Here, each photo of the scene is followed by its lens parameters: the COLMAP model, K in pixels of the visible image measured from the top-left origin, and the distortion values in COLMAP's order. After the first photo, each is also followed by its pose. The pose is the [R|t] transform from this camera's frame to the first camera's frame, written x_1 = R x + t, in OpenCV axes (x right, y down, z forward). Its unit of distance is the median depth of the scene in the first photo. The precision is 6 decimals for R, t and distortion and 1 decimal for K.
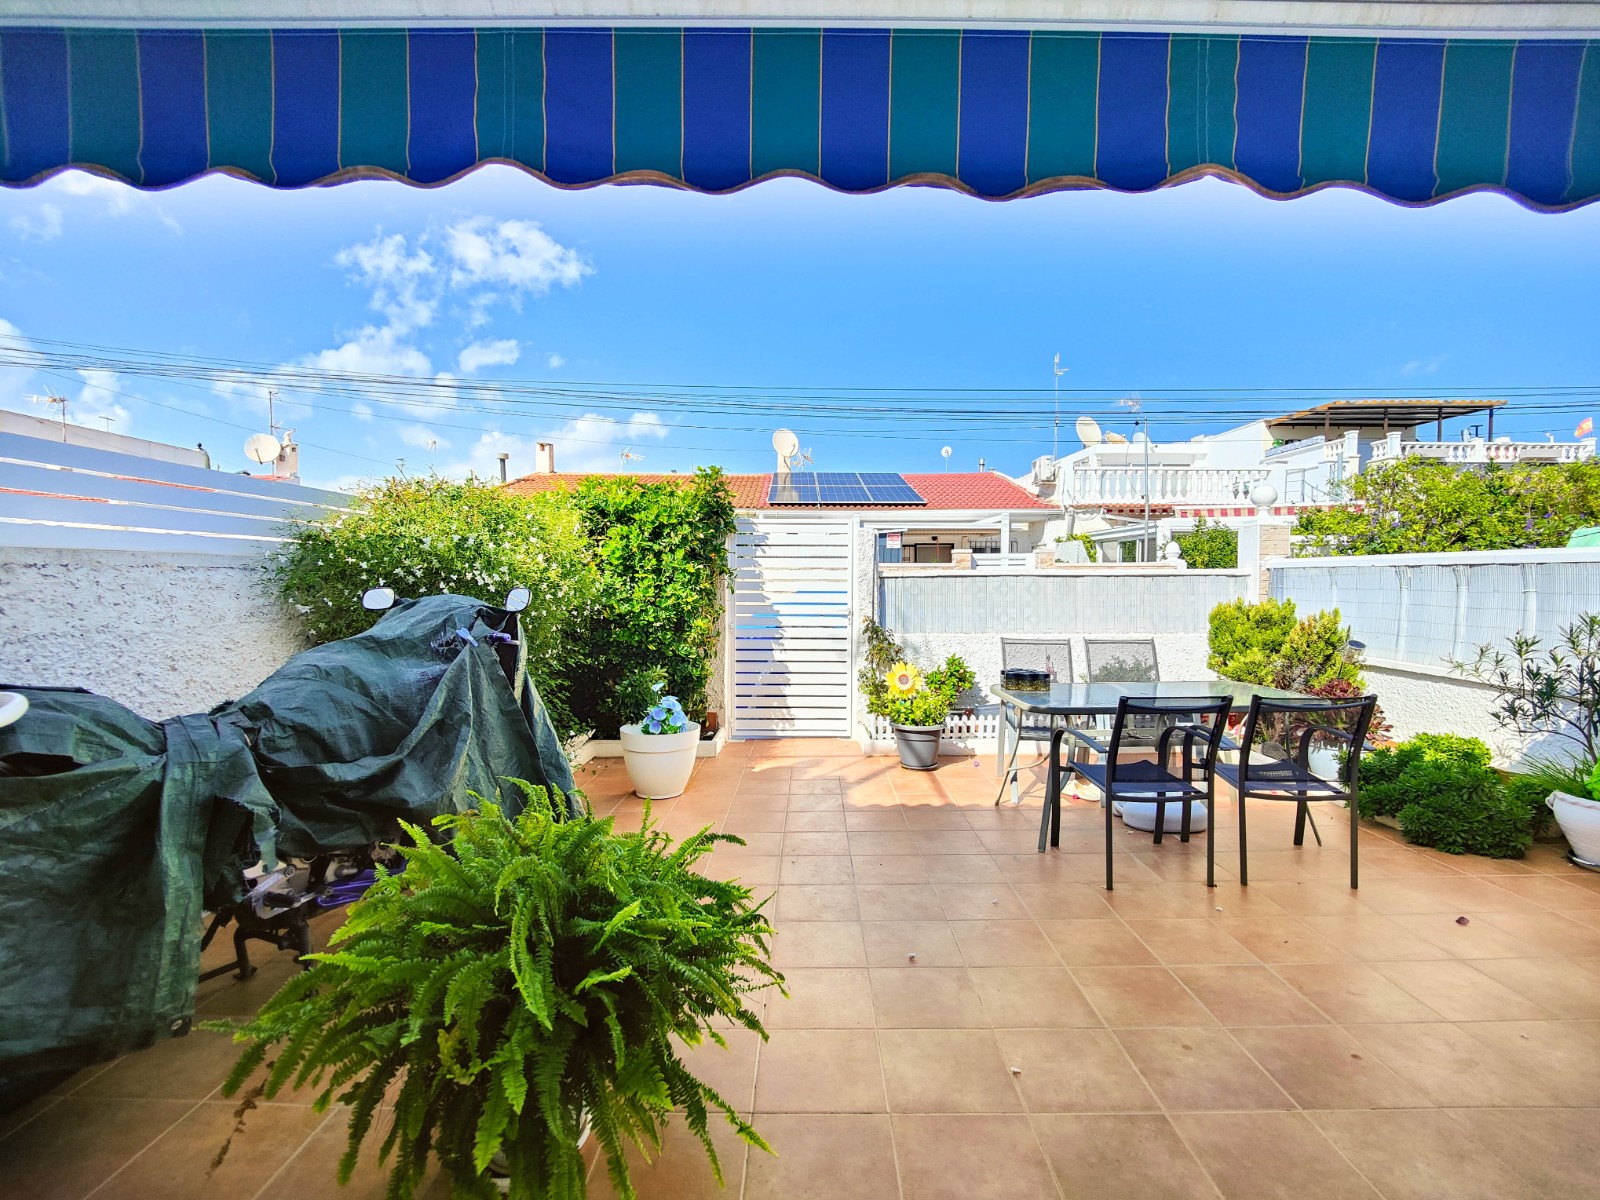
lens RADIAL K [[704.6, 0, 800.0], [0, 704.6, 600.0], [0, 0, 1]] dist [-0.014184, -0.000625]
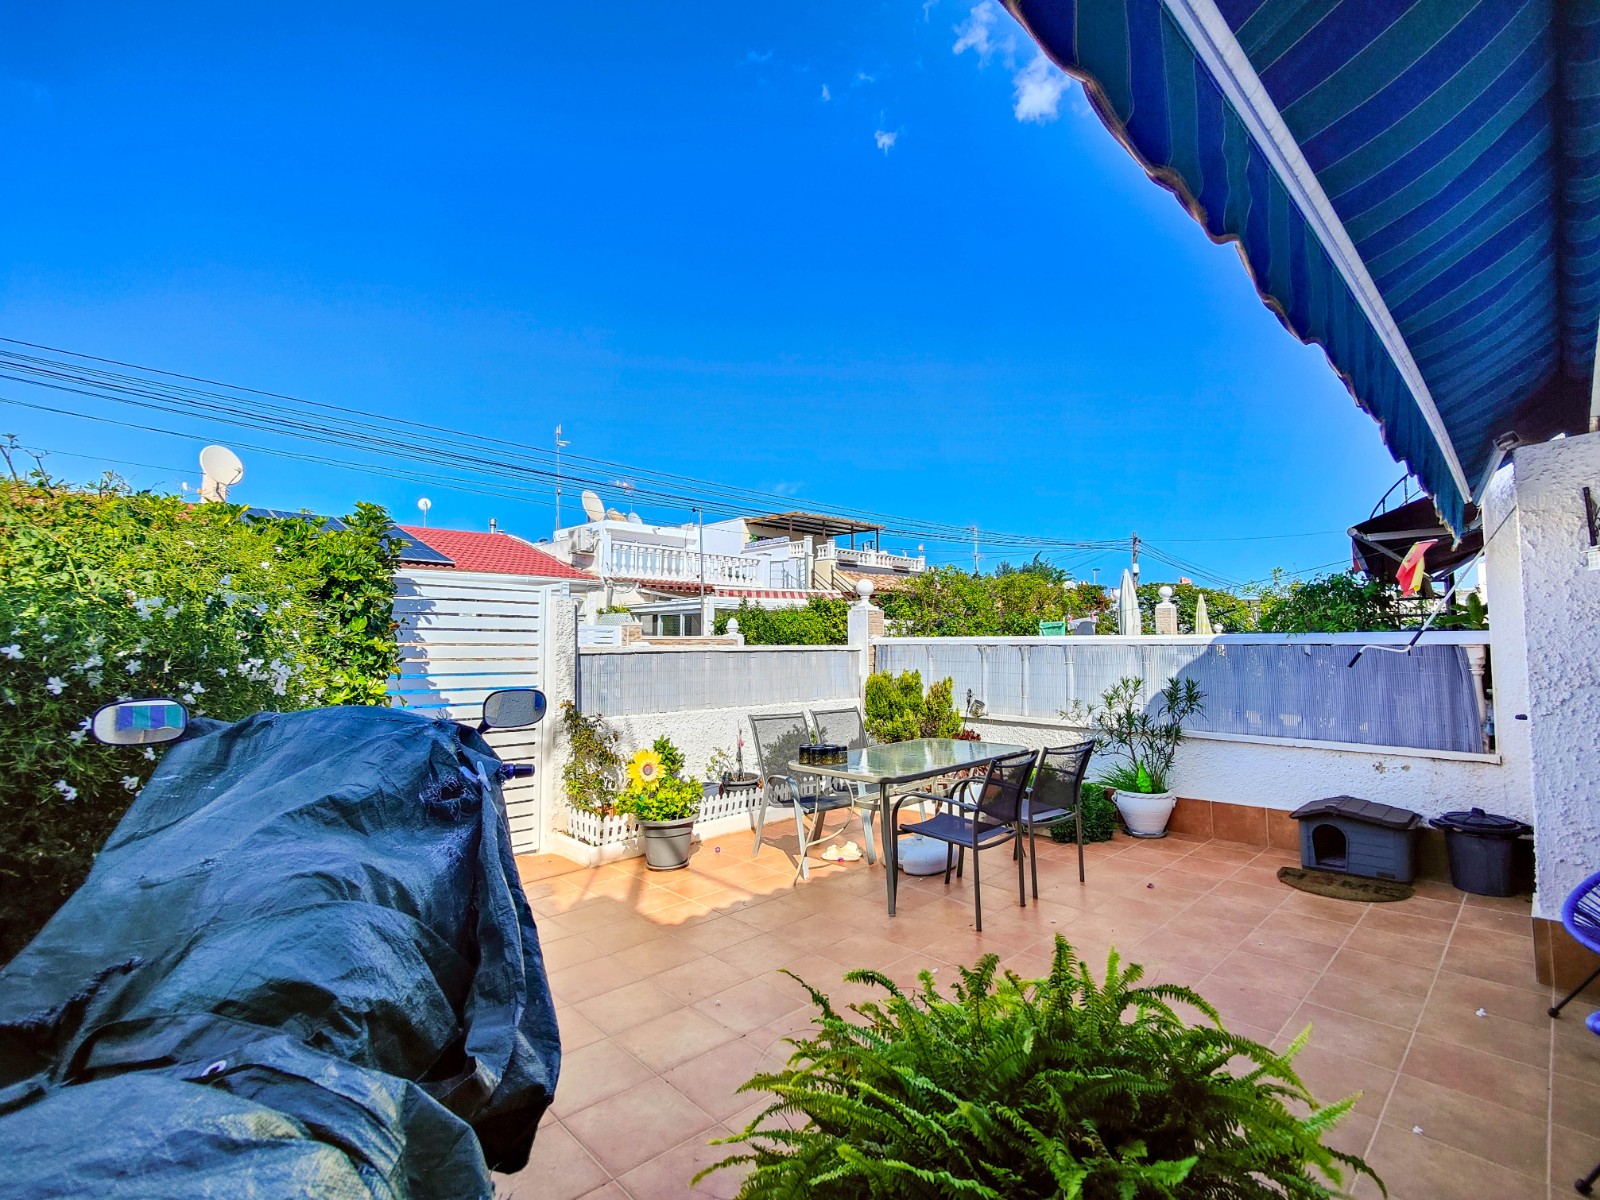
lens RADIAL K [[717.5, 0, 801.5], [0, 717.5, 581.7], [0, 0, 1]] dist [0.018603, 0.000012]
pose [[0.706897, 0.063430, 0.704467, -0.193415], [0.021174, 0.993627, -0.110713, -0.010172], [-0.707000, 0.093179, 0.701048, 0.096731]]
